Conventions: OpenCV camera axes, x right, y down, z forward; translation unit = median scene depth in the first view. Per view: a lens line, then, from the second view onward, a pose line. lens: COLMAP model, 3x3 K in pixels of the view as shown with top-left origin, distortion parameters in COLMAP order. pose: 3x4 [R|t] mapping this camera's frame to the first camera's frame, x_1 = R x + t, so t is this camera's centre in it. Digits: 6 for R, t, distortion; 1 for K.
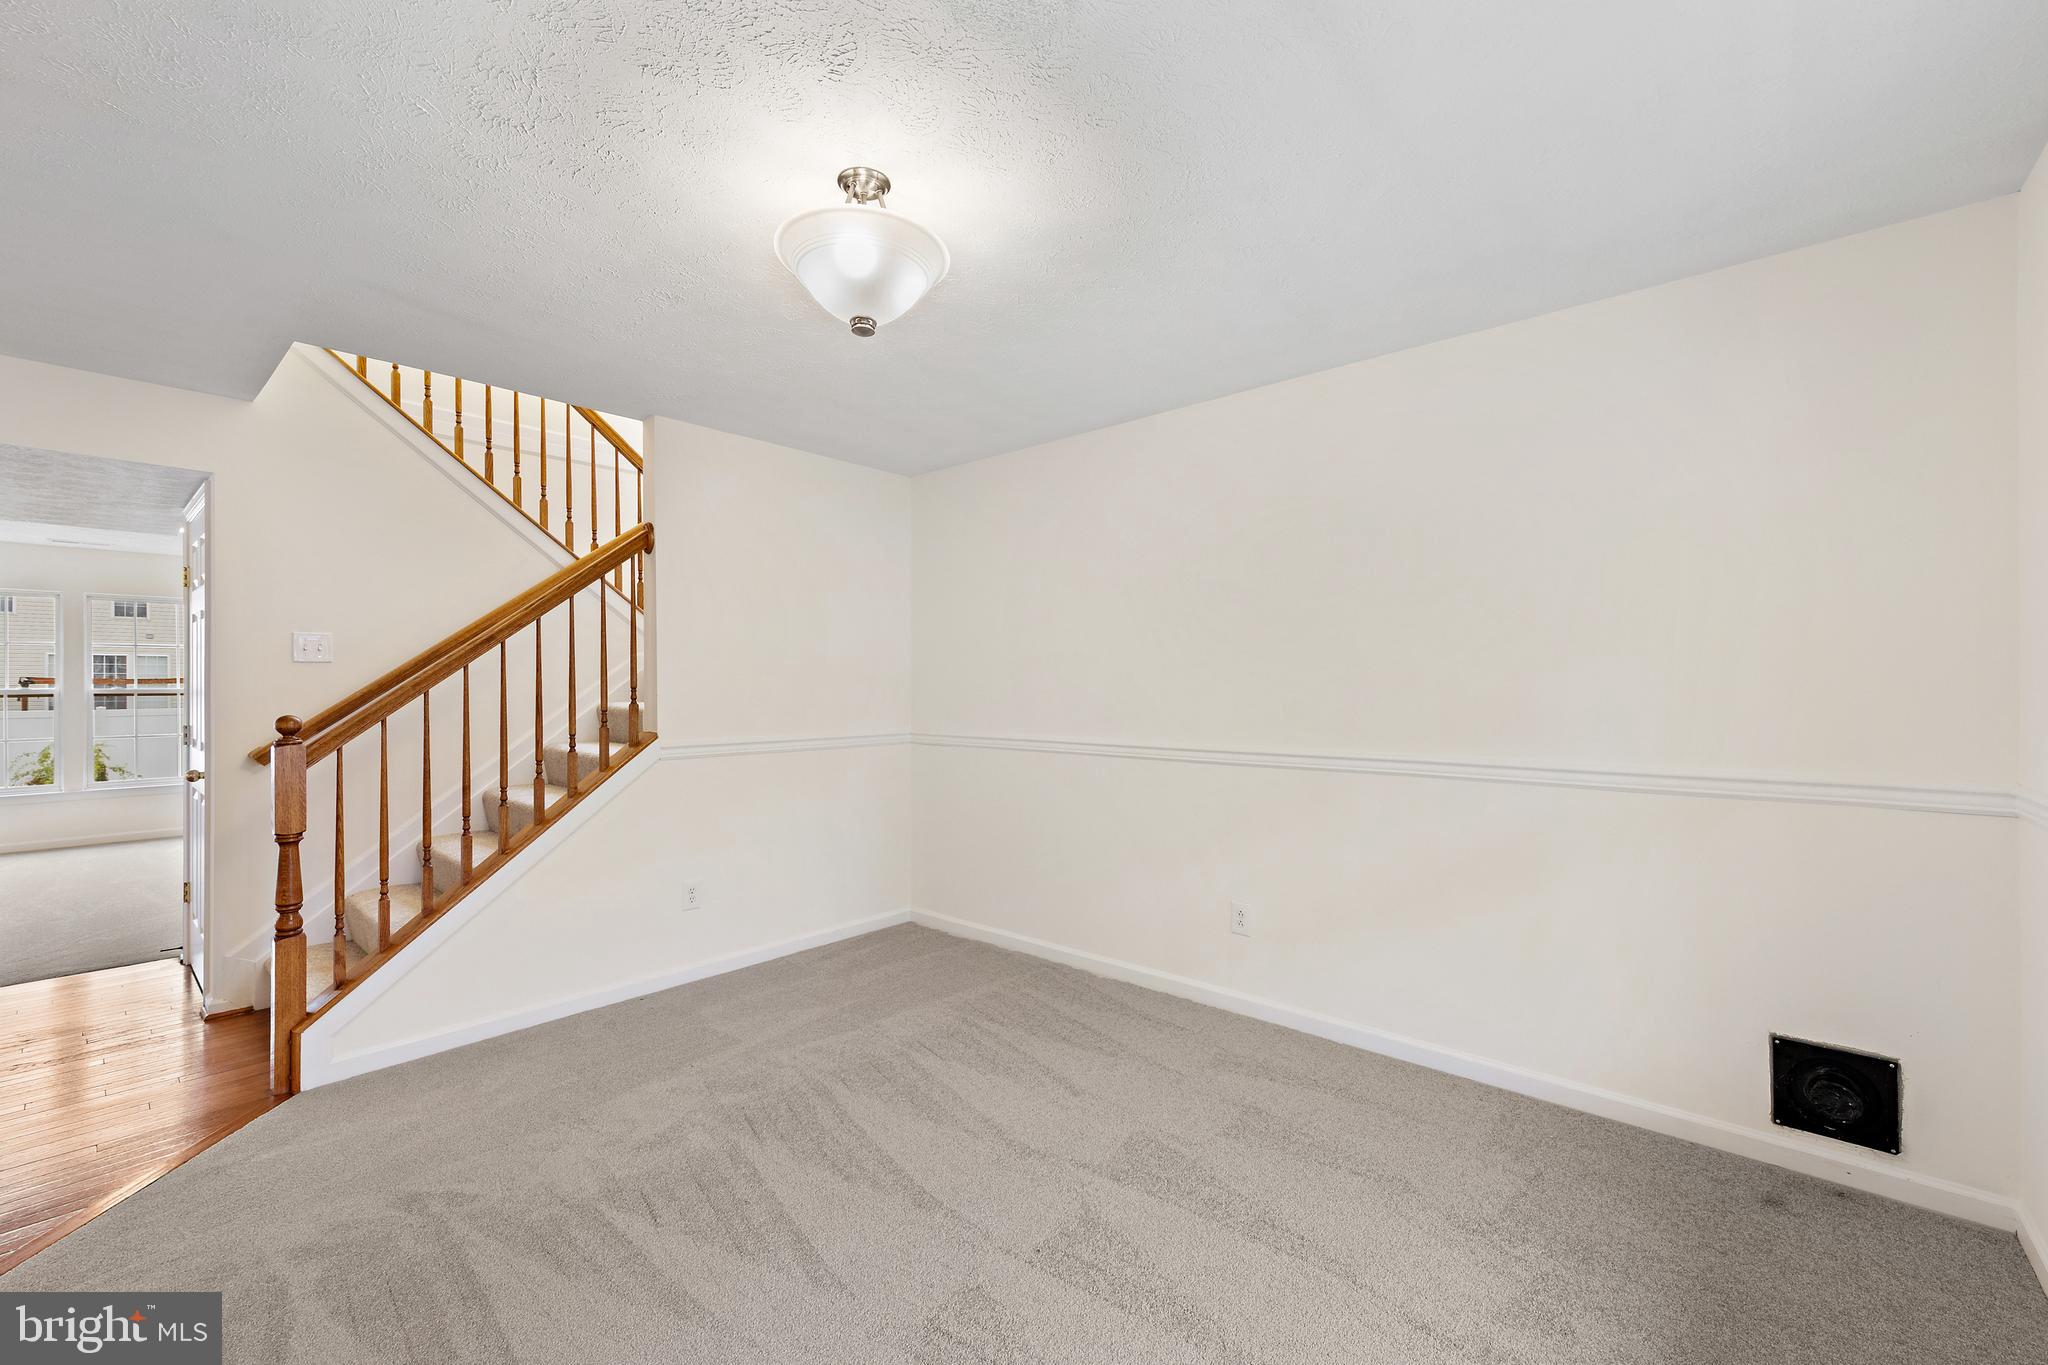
lens RADIAL K [[835.0, 0, 1025.4], [0, 835.0, 691.5], [0, 0, 1]] dist [0.002343, 0.000404]
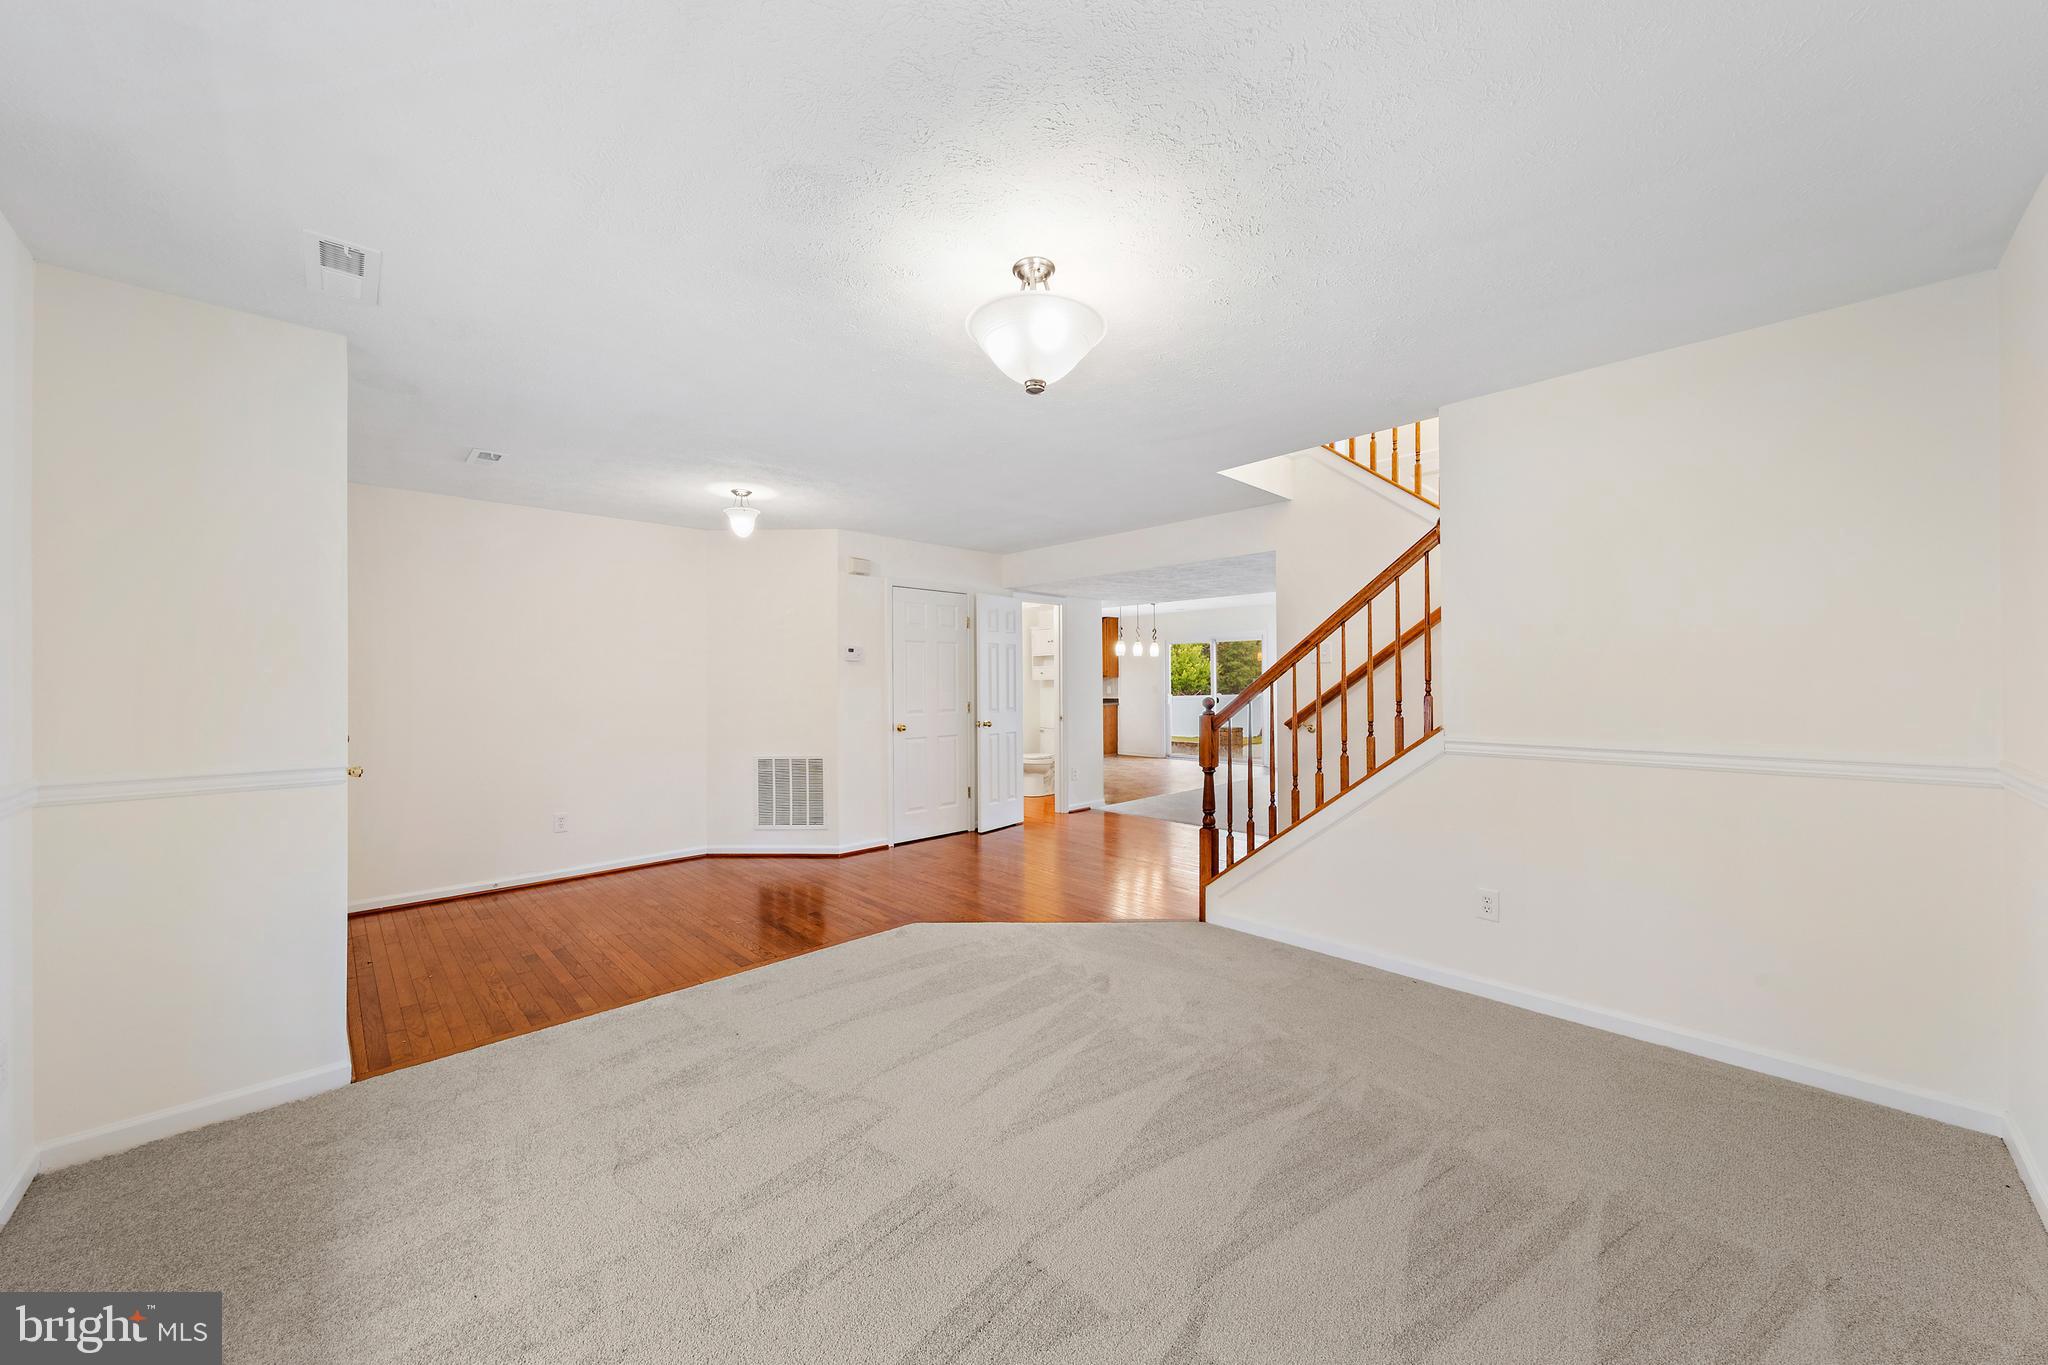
lens RADIAL K [[733.1, 0, 1029.5], [0, 733.1, 679.9], [0, 0, 1]] dist [0.002129, -0.000059]
pose [[-0.091229, 0.000005, -0.995830, 0.545943], [0.001877, 0.999998, -0.000167, -0.006399], [0.995828, -0.001885, -0.091229, 0.681039]]
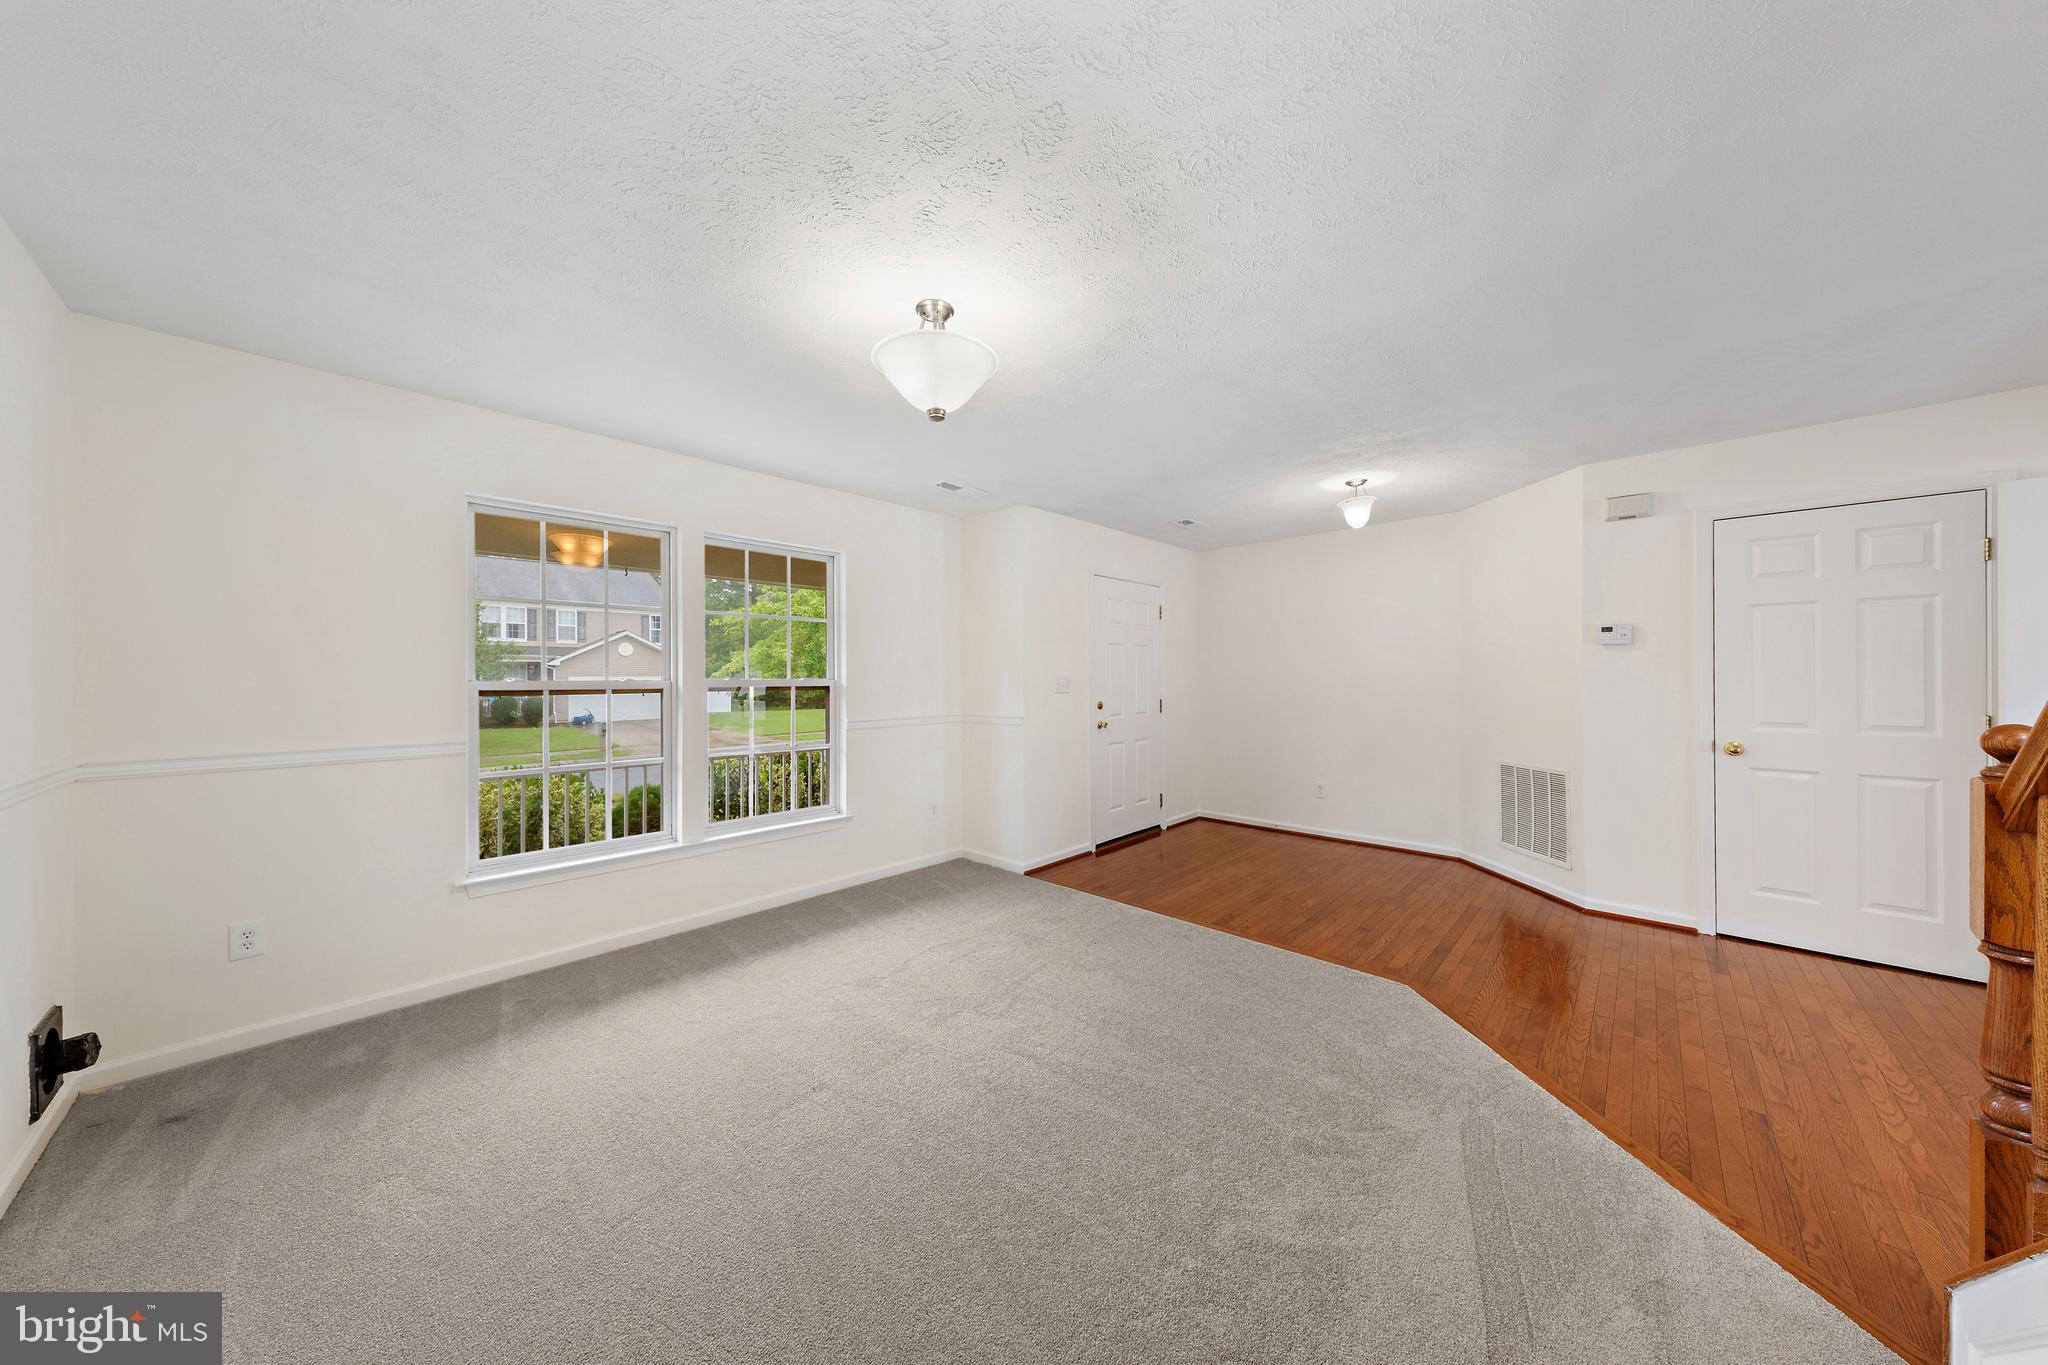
lens RADIAL K [[653.3, 0, 1008.5], [0, 653.3, 682.5], [0, 0, 1]] dist [0.000672, 0.000023]
pose [[-0.997189, 0.005096, 0.074754, -0.242664], [0.005920, 0.999924, 0.010803, -0.006469], [-0.074693, 0.011215, -0.997144, 1.289144]]
